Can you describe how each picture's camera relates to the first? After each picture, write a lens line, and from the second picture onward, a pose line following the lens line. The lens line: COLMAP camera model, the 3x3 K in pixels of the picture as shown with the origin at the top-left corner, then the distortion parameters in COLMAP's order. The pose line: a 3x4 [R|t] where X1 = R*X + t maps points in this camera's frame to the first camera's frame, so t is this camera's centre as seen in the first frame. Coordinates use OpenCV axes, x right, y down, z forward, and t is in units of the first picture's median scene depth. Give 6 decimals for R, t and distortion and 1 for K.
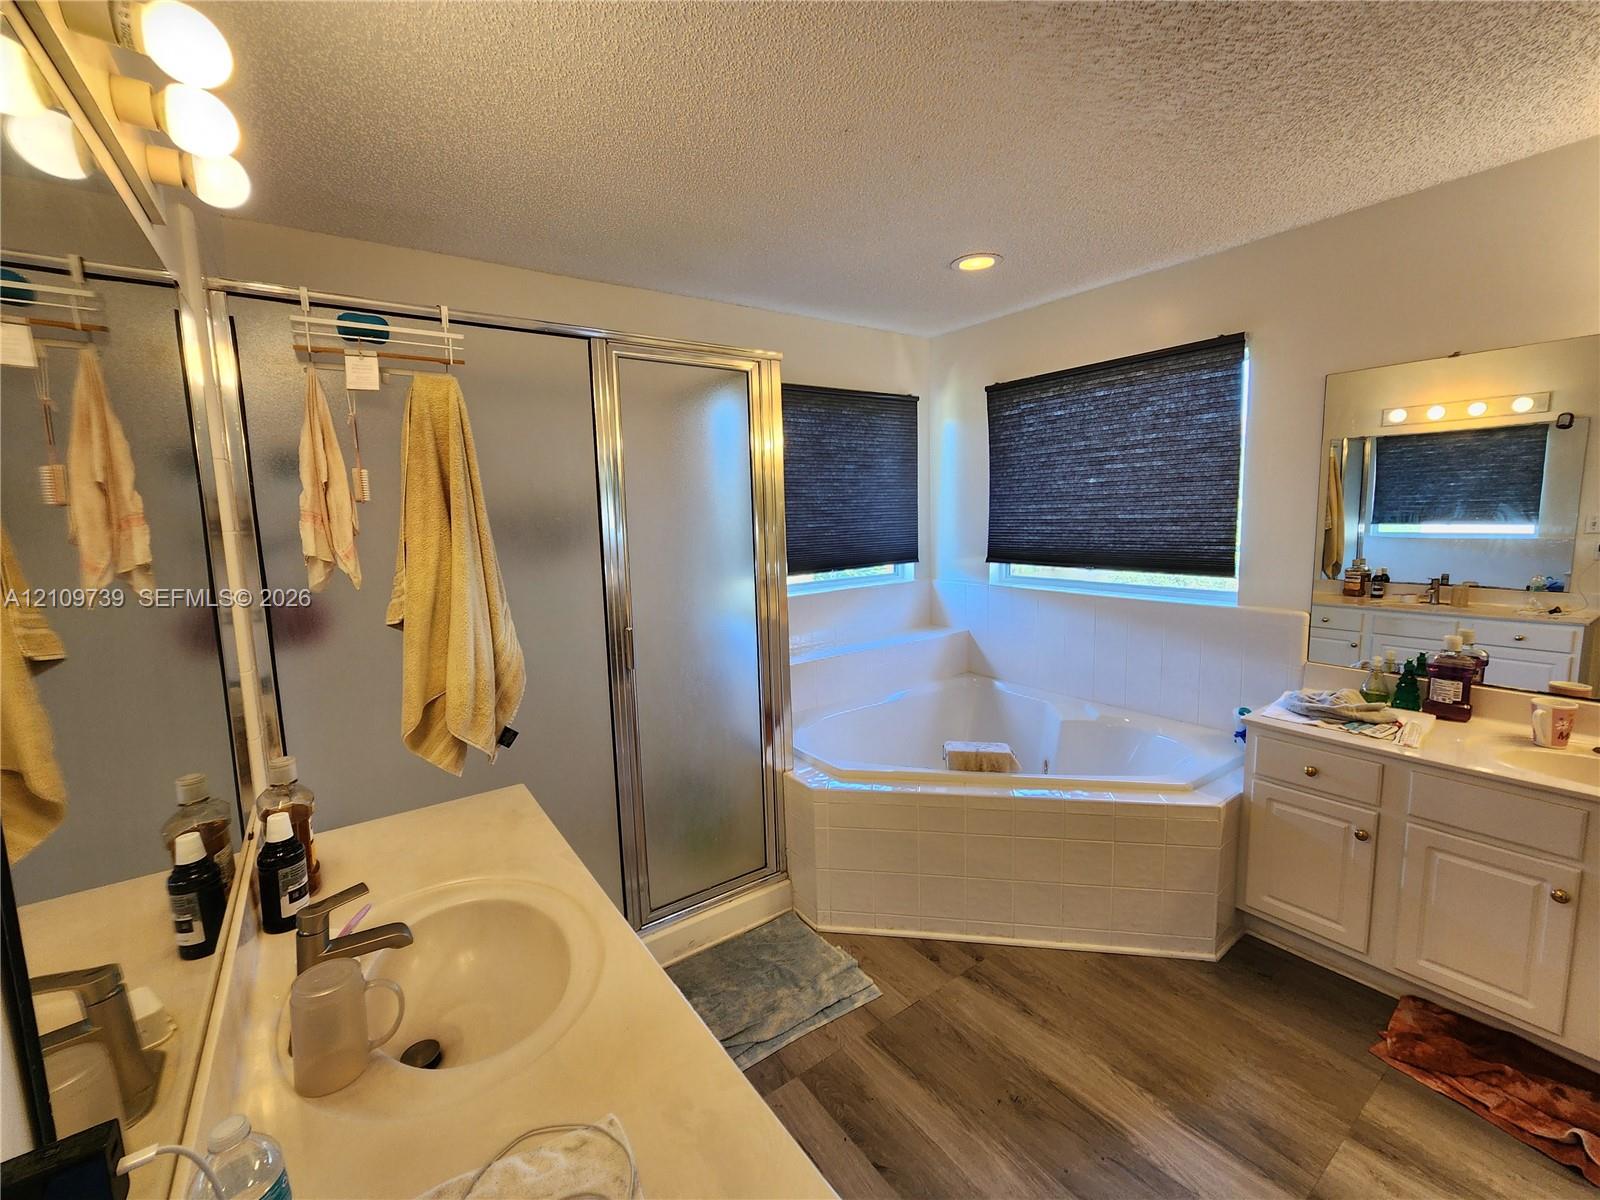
lens RADIAL K [[664.7, 0, 803.3], [0, 664.7, 592.2], [0, 0, 1]] dist [-0.000291, -0.000391]
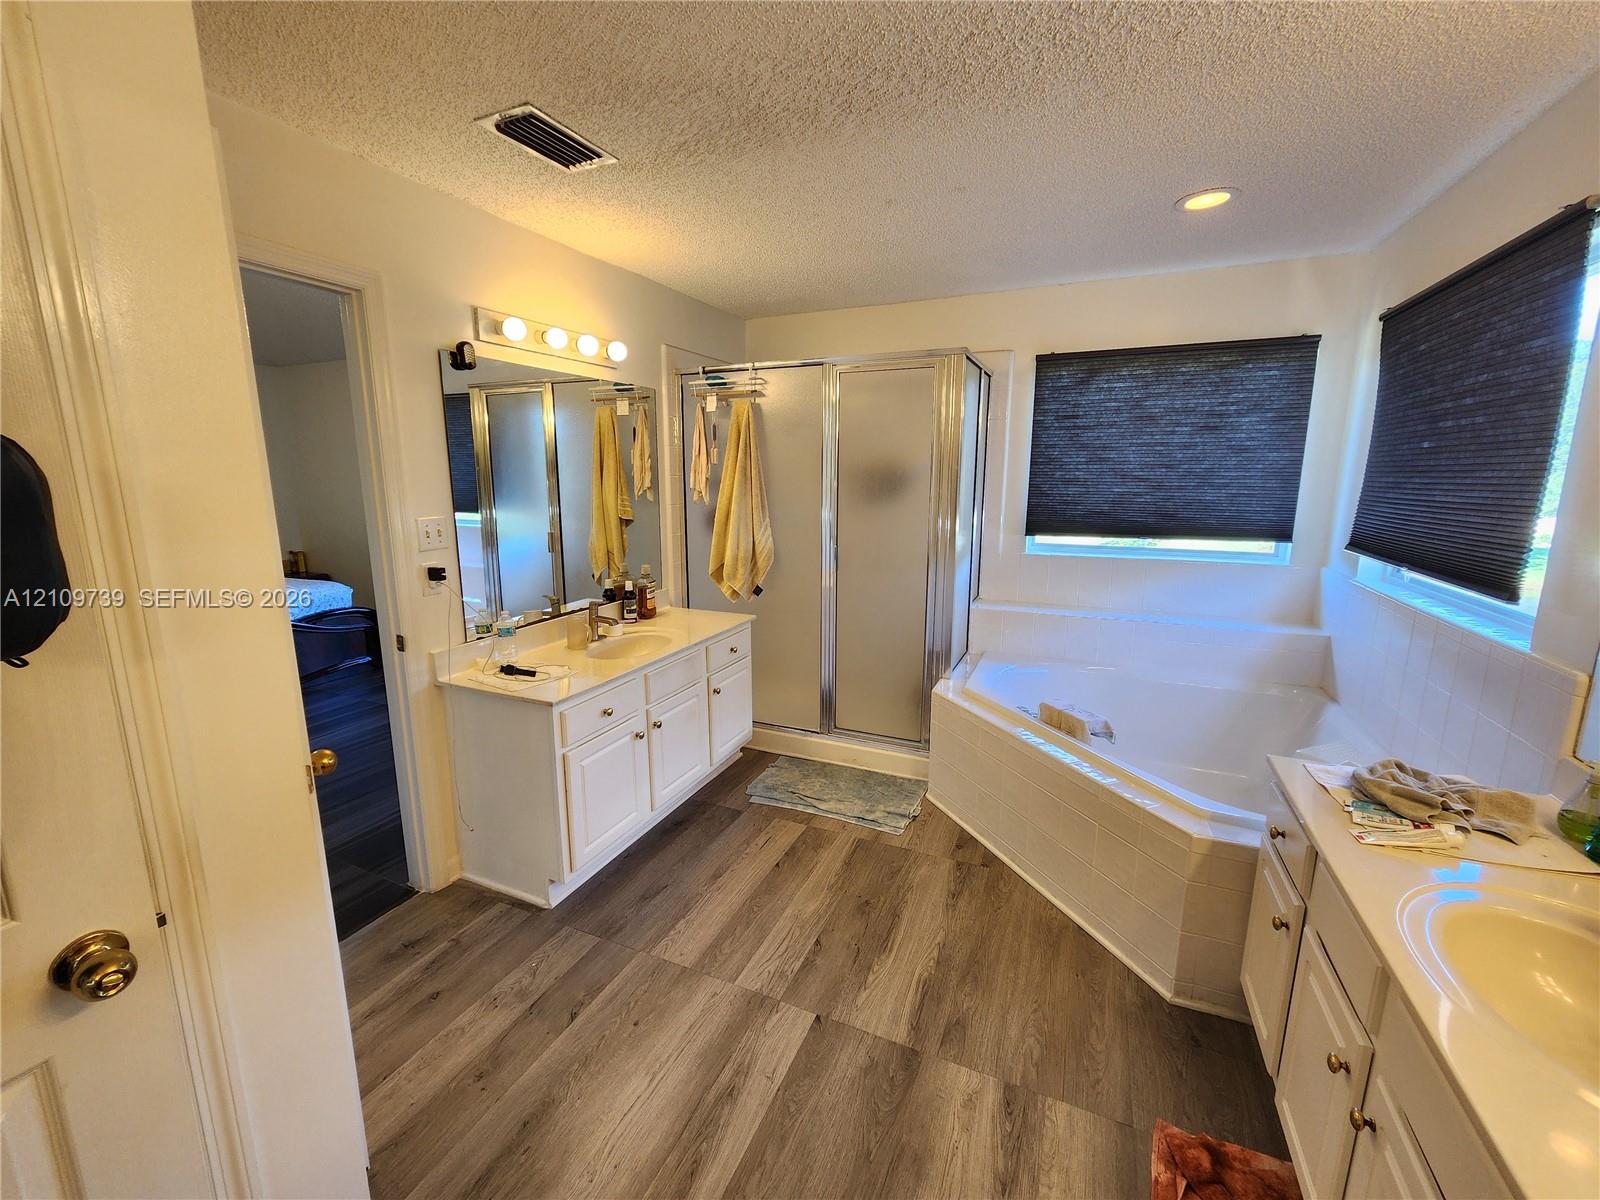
lens RADIAL K [[656.7, 0, 800.0], [0, 656.7, 600.0], [0, 0, 1]] dist [-0.000390, 0.000018]
pose [[0.505878, 0.191643, -0.841047, 0.961926], [-0.120655, 0.981144, 0.150993, -0.042706], [0.854125, 0.025093, 0.519462, 0.104527]]
